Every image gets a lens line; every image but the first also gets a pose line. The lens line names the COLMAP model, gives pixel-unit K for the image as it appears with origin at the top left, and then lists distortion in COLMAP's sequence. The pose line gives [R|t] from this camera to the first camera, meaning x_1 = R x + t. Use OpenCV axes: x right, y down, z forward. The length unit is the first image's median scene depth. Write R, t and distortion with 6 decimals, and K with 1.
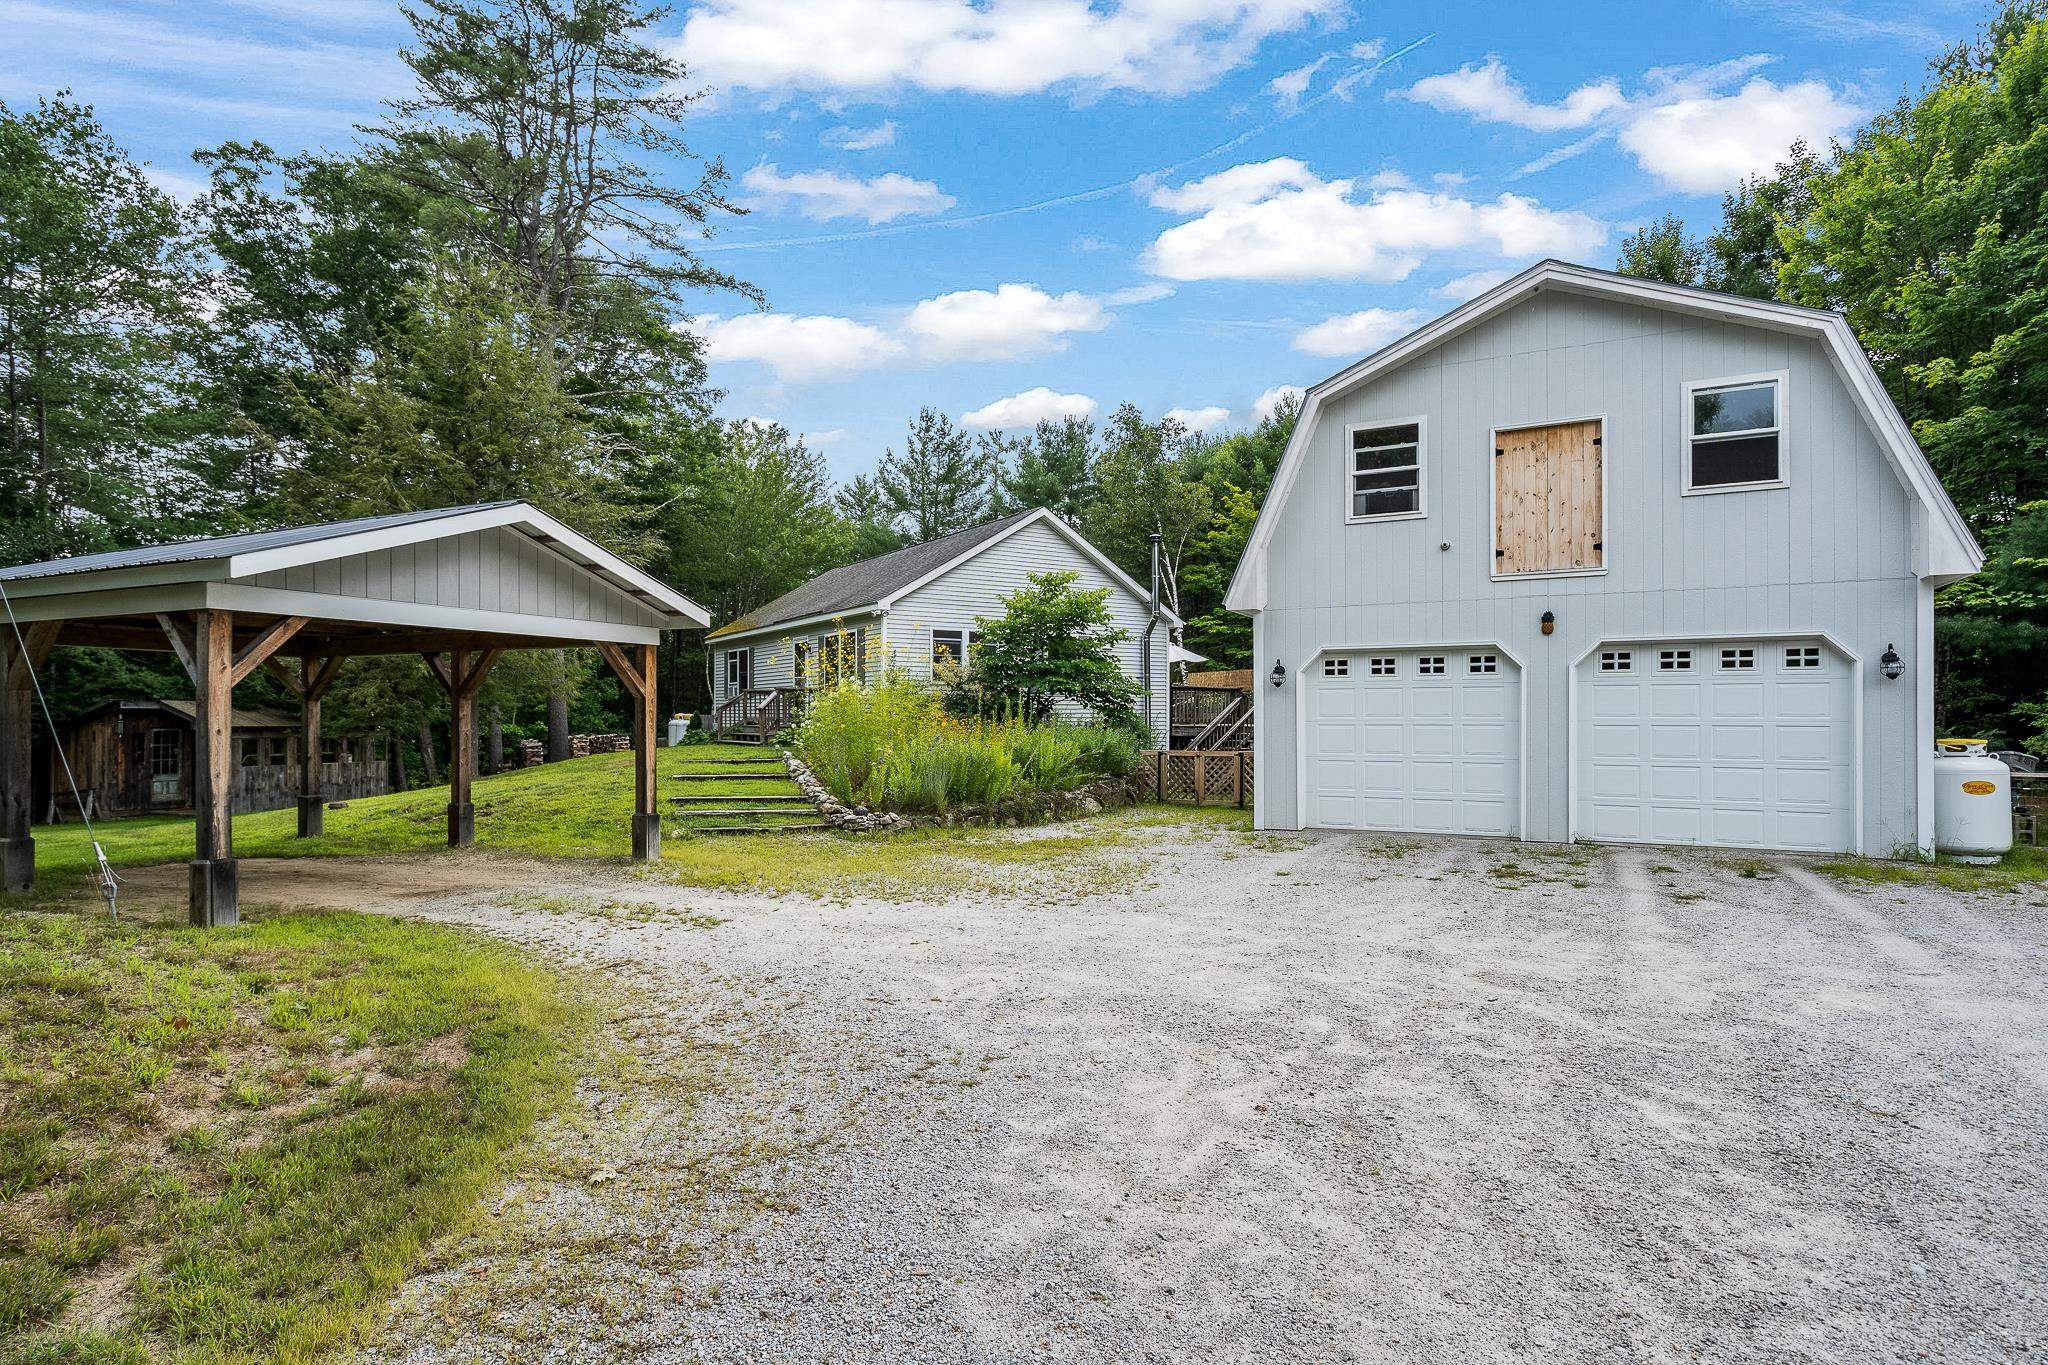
lens RADIAL K [[1062.2, 0, 1027.0], [0, 1062.2, 698.9], [0, 0, 1]] dist [-0.000930, -0.000060]
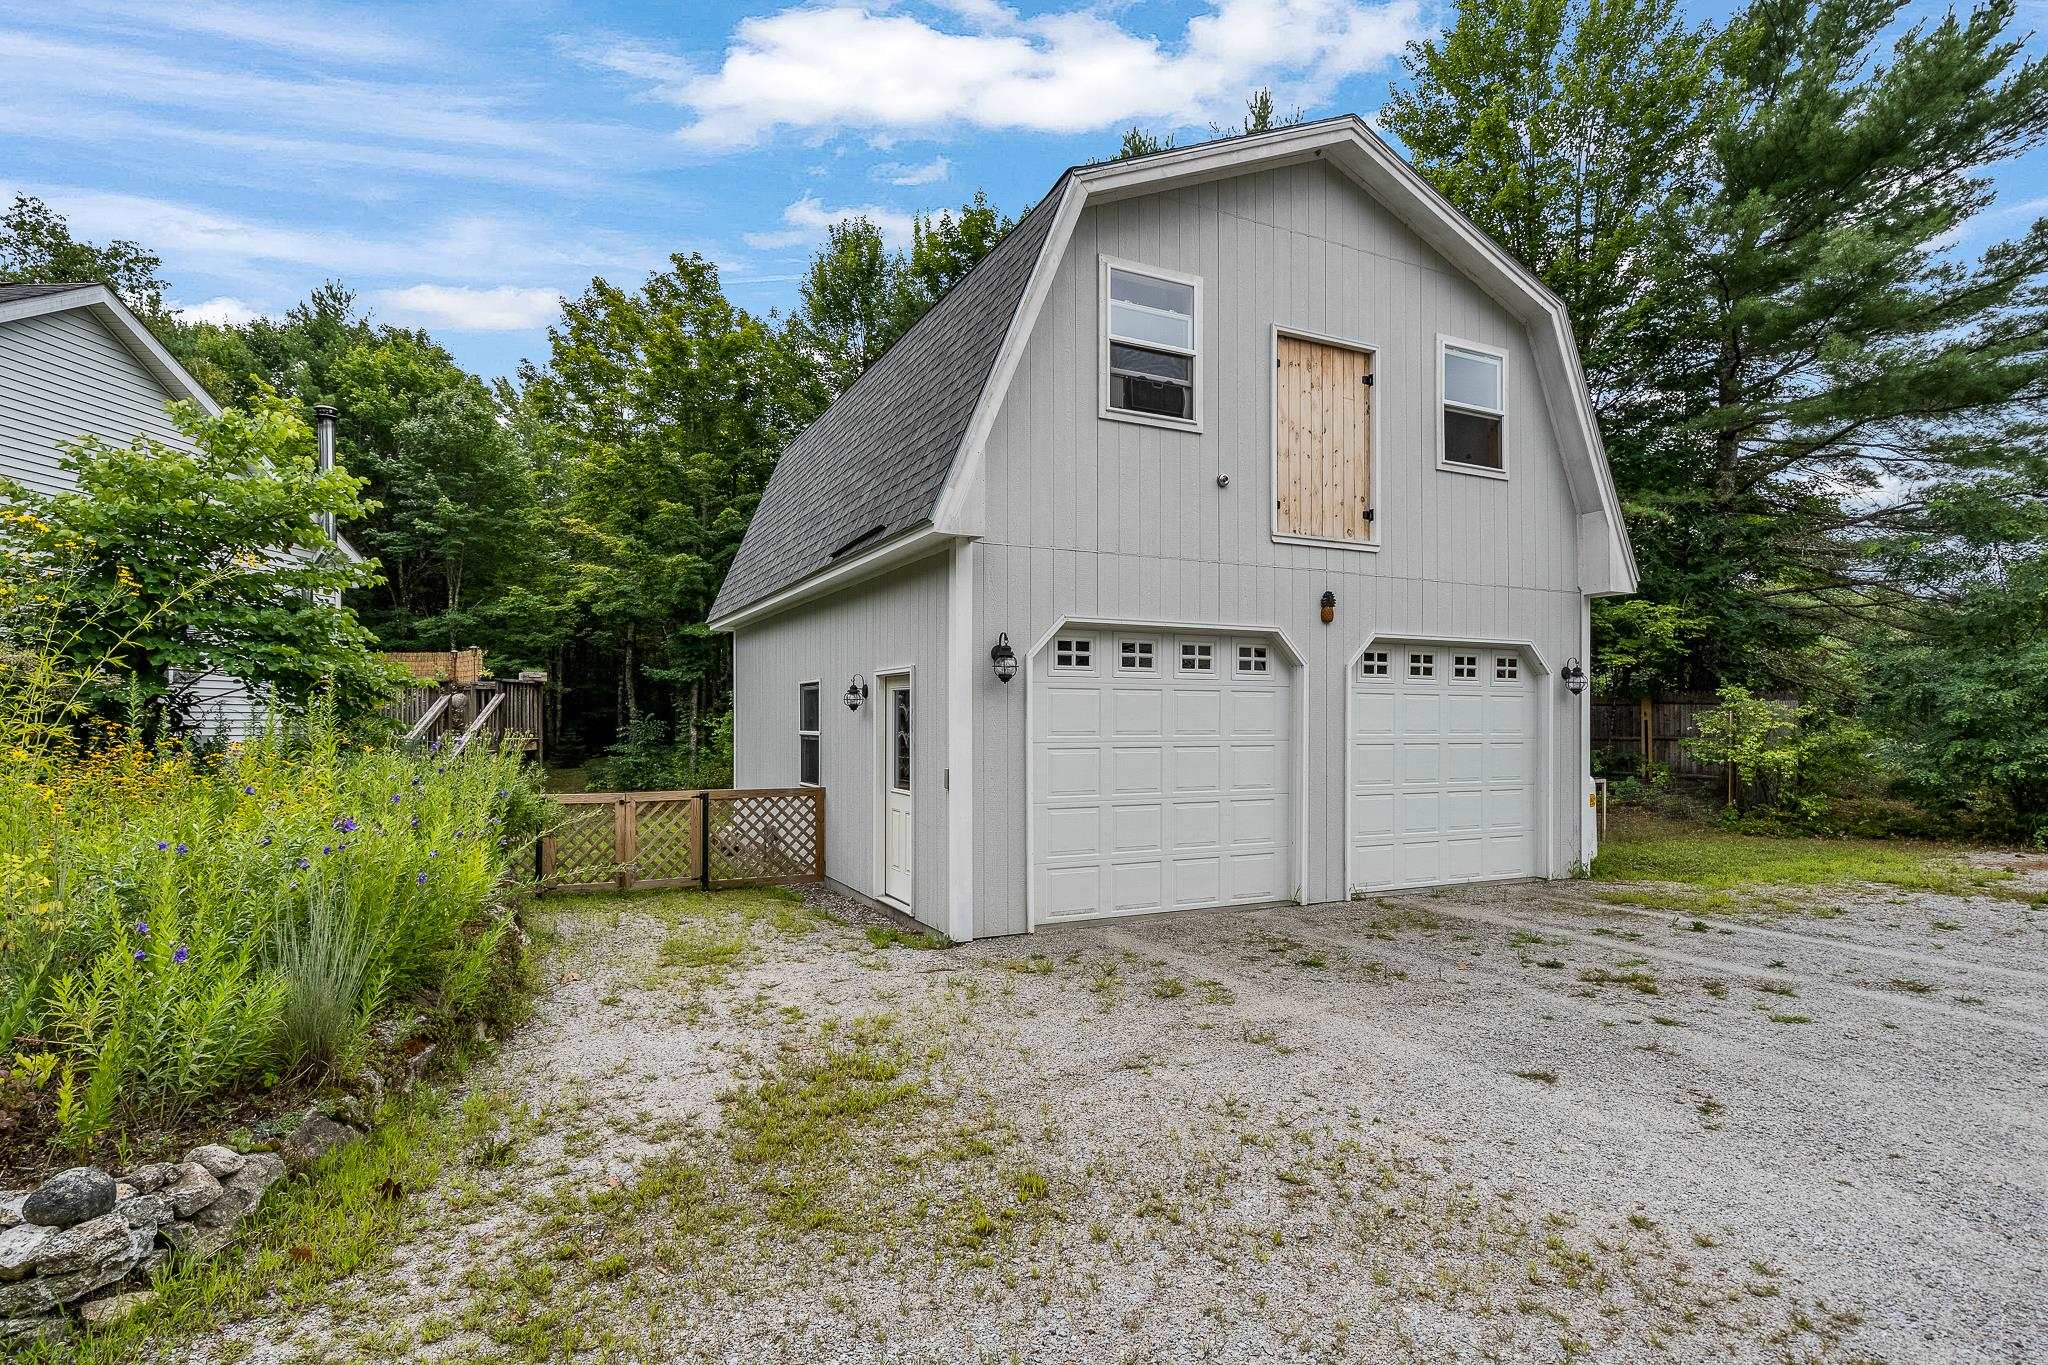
lens RADIAL K [[1062.2, 0, 1027.0], [0, 1062.2, 698.9], [0, 0, 1]] dist [-0.000930, -0.000060]
pose [[0.580558, 0.006799, 0.814191, -0.236498], [-0.025833, 0.999616, 0.010073, -0.009808], [-0.813809, -0.026881, 0.580510, 0.736788]]
